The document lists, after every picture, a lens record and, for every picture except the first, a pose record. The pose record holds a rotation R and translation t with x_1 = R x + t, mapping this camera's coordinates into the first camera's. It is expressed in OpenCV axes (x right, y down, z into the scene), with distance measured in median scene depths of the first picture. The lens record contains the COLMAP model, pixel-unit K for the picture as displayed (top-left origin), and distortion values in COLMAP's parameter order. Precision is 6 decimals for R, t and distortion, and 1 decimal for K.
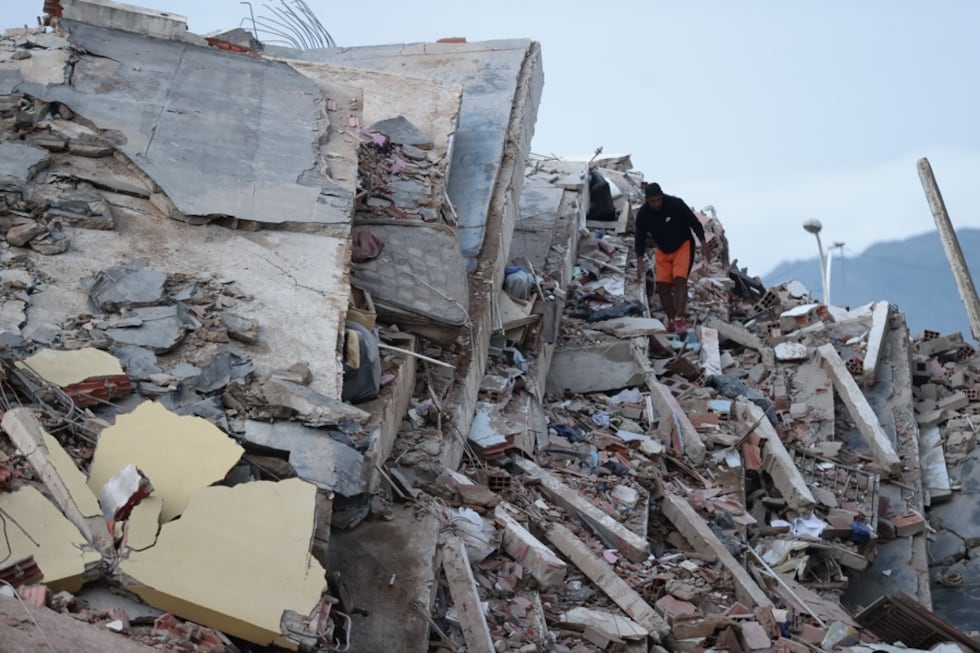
lens RADIAL K [[3207.0, 0, 490.0], [0, 3207.0, 326.5], [0, 0, 1]] dist [0.039509, 1.517639]
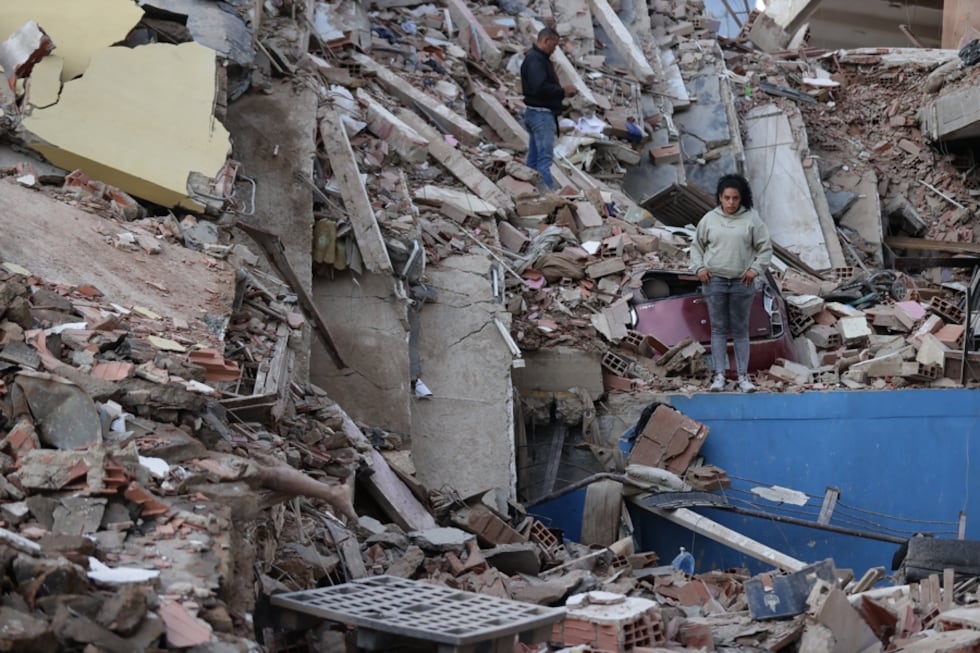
lens RADIAL K [[3277.6, 0, 490.0], [0, 3277.6, 326.5], [0, 0, 1]] dist [0.040310, 0.738426]
pose [[0.999489, 0.015804, 0.027780, 0.019854], [-0.019375, 0.990874, 0.133391, -0.012983], [-0.025419, -0.133861, 0.990674, -0.097630]]
